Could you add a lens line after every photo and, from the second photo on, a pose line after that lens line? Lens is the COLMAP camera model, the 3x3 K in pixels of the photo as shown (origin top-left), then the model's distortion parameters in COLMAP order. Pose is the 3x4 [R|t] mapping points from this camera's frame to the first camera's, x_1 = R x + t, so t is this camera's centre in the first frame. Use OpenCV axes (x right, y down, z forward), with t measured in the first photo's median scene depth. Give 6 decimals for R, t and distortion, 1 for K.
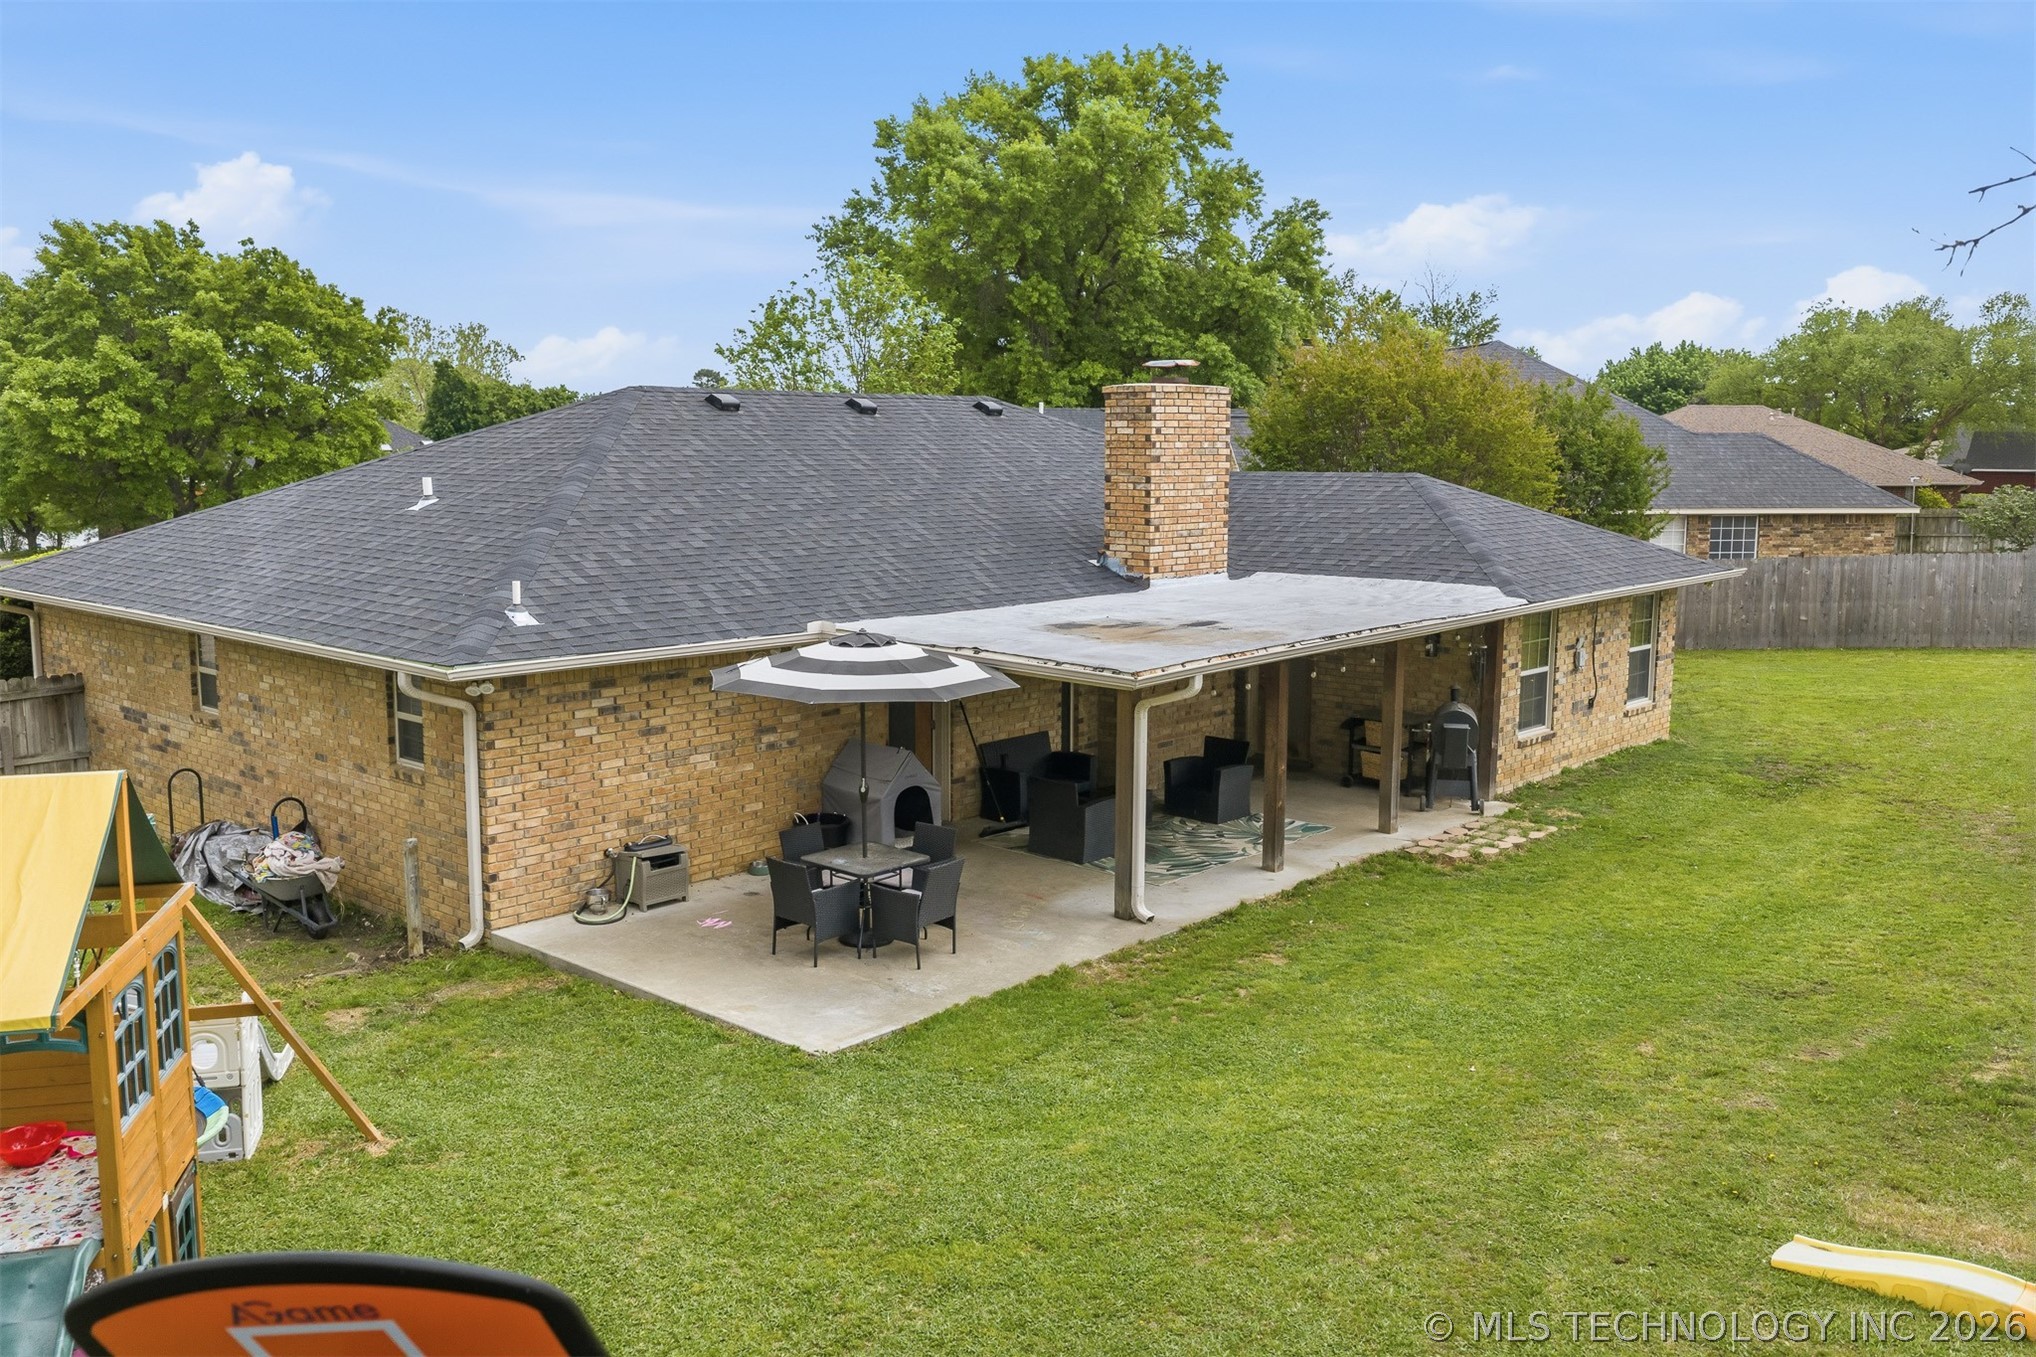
lens RADIAL K [[1637.0, 0, 1018.0], [0, 1637.0, 678.5], [0, 0, 1]] dist [0.009367, -0.001334]
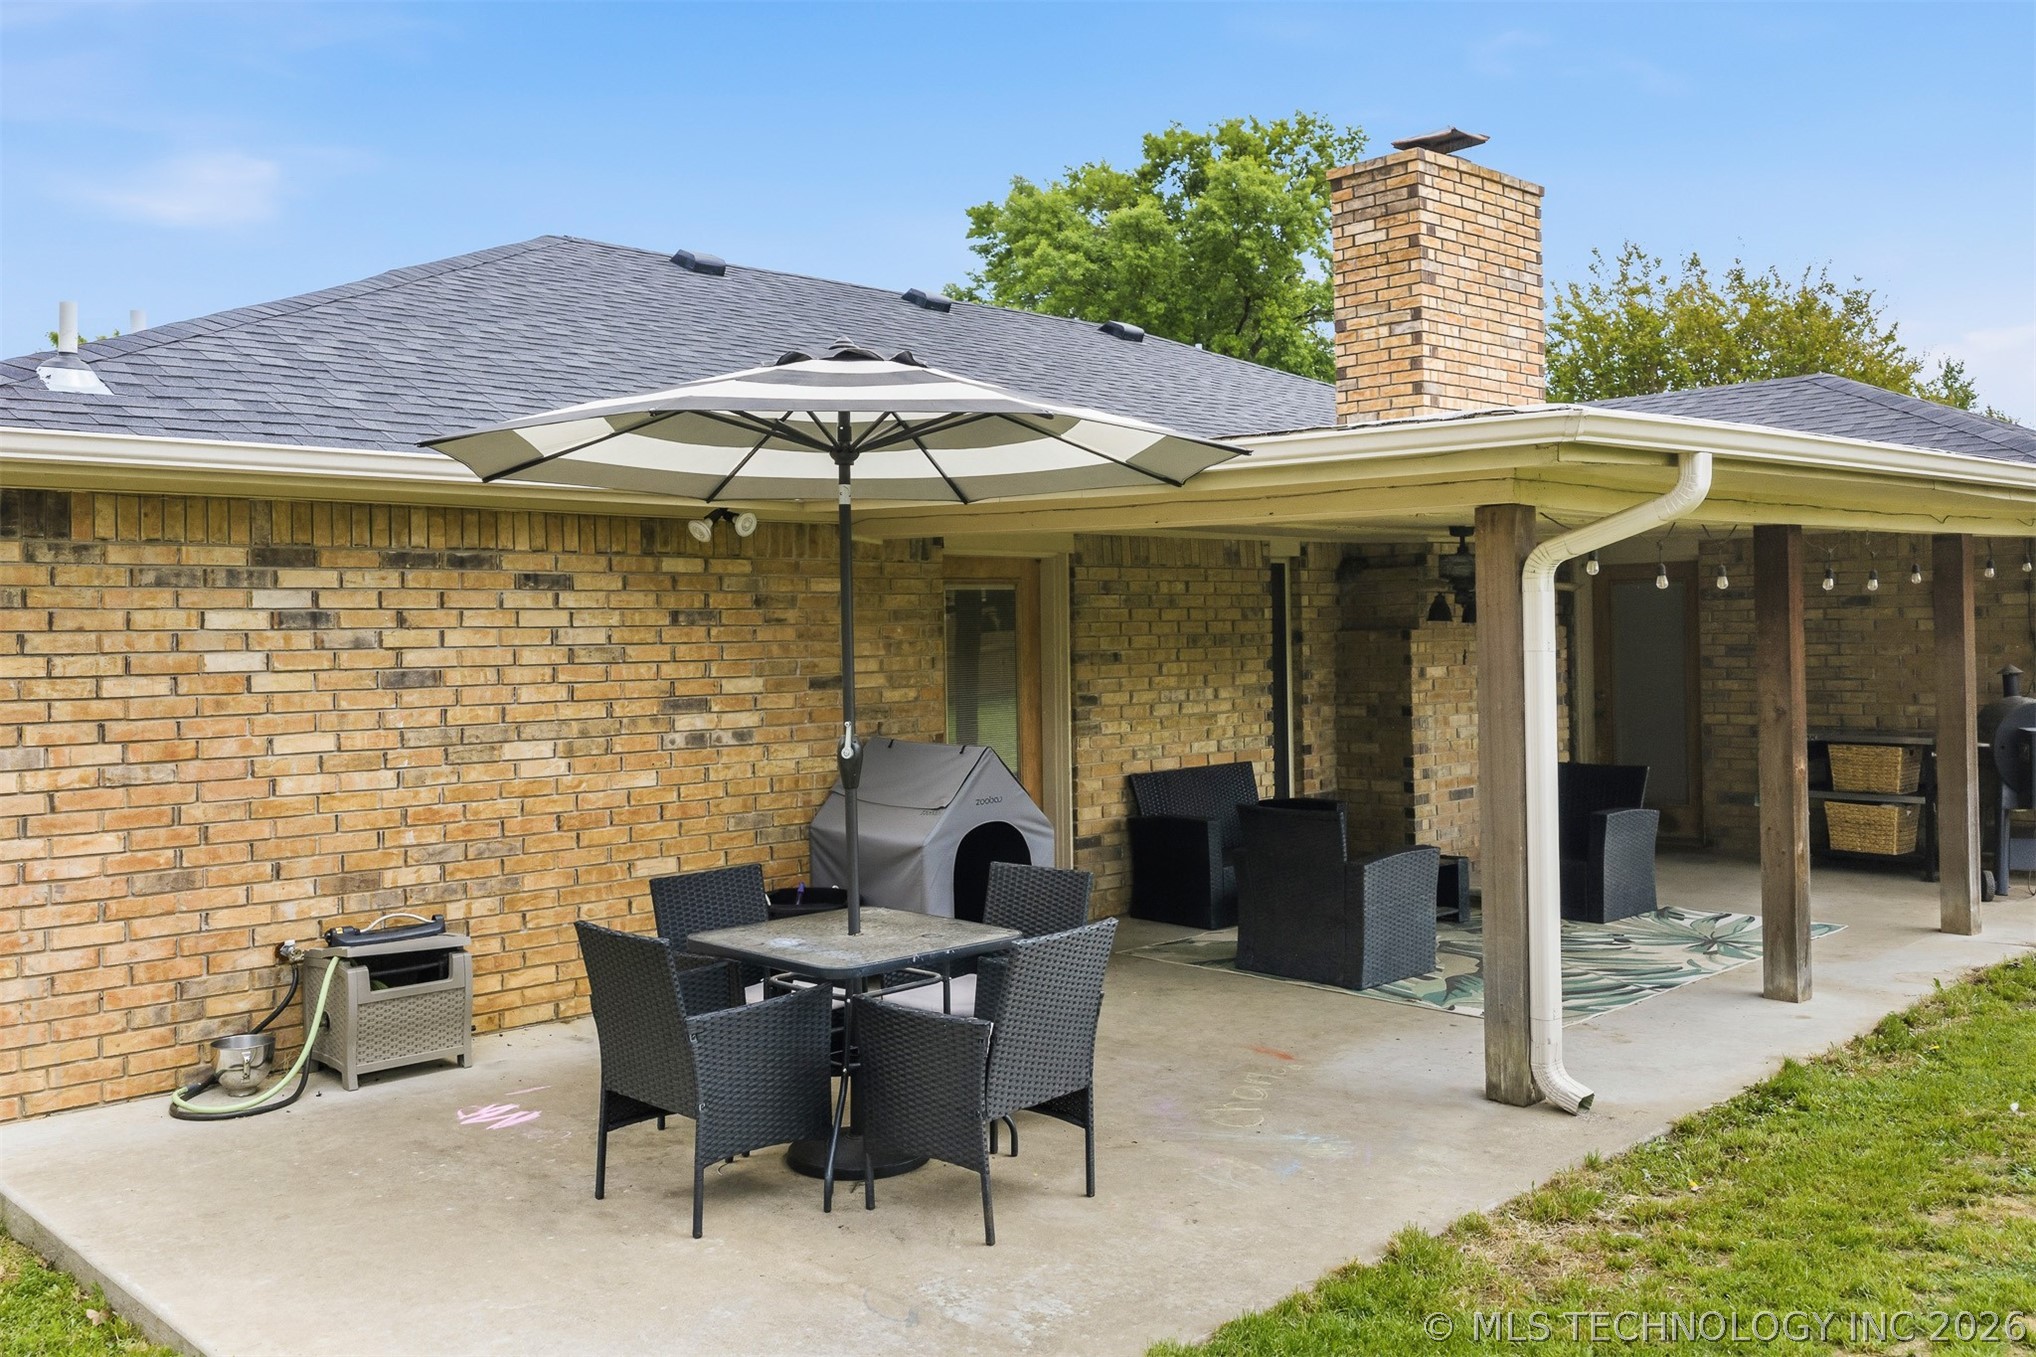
lens RADIAL K [[1708.5, 0, 1043.1], [0, 1708.5, 610.9], [0, 0, 1]] dist [0.008177, -0.018920]
pose [[0.998377, -0.018458, -0.053877, -0.023893], [0.009856, 0.987746, -0.155756, 0.088142], [0.056092, 0.154972, 0.986325, 0.540290]]
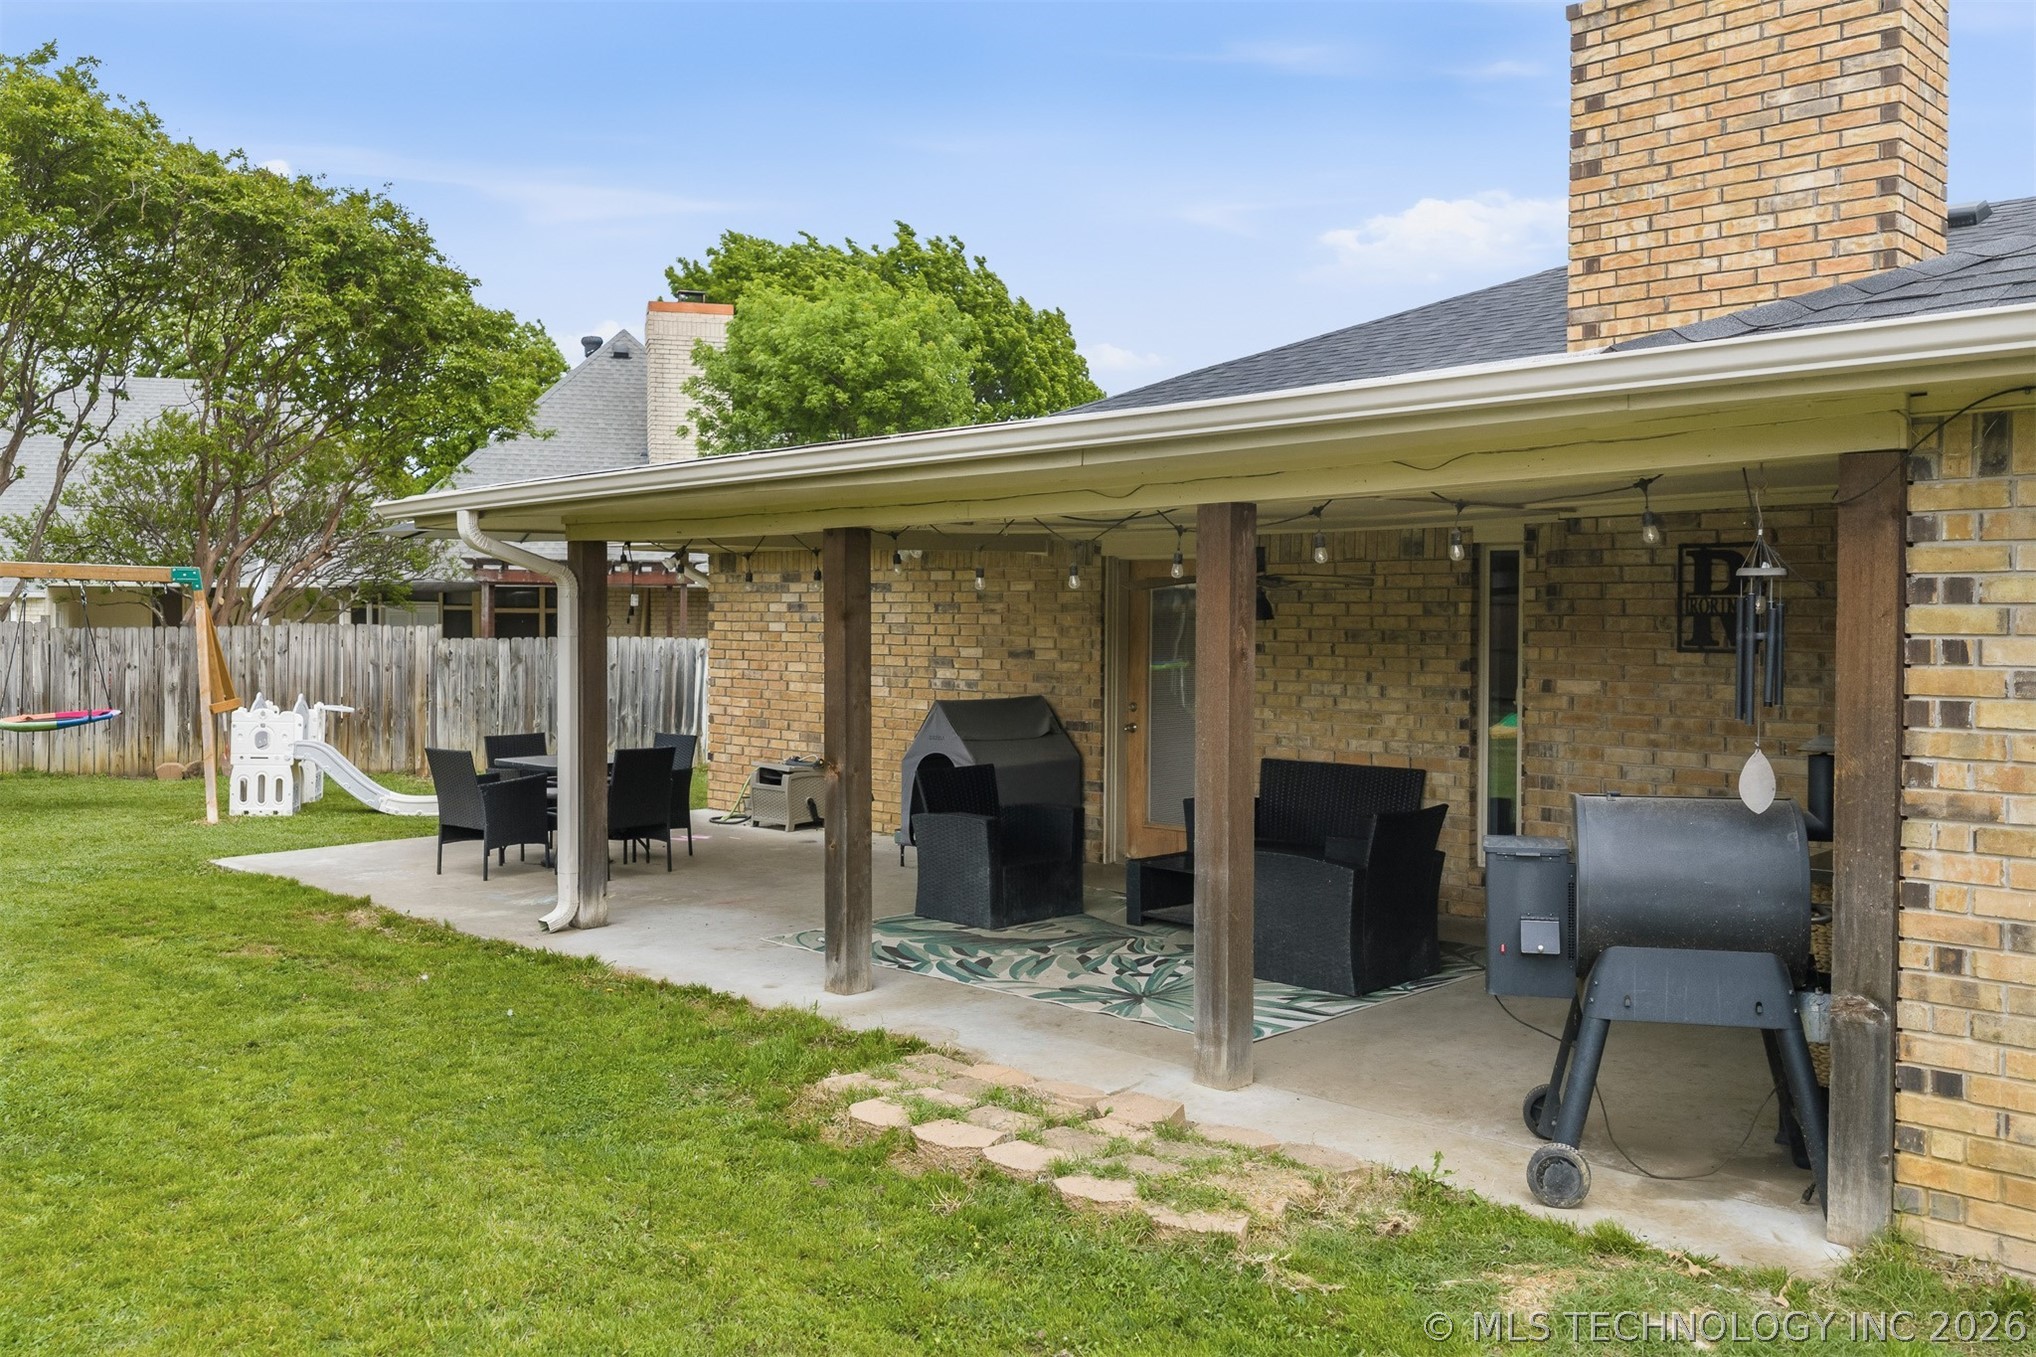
lens RADIAL K [[1649.1, 0, 1016.6], [0, 1649.1, 637.8], [0, 0, 1]] dist [0.011419, -0.000450]
pose [[-0.013639, 0.009877, -0.999858, 0.656031], [-0.151581, 0.988374, 0.011831, 0.006307], [0.988351, 0.151721, -0.011984, 1.103093]]
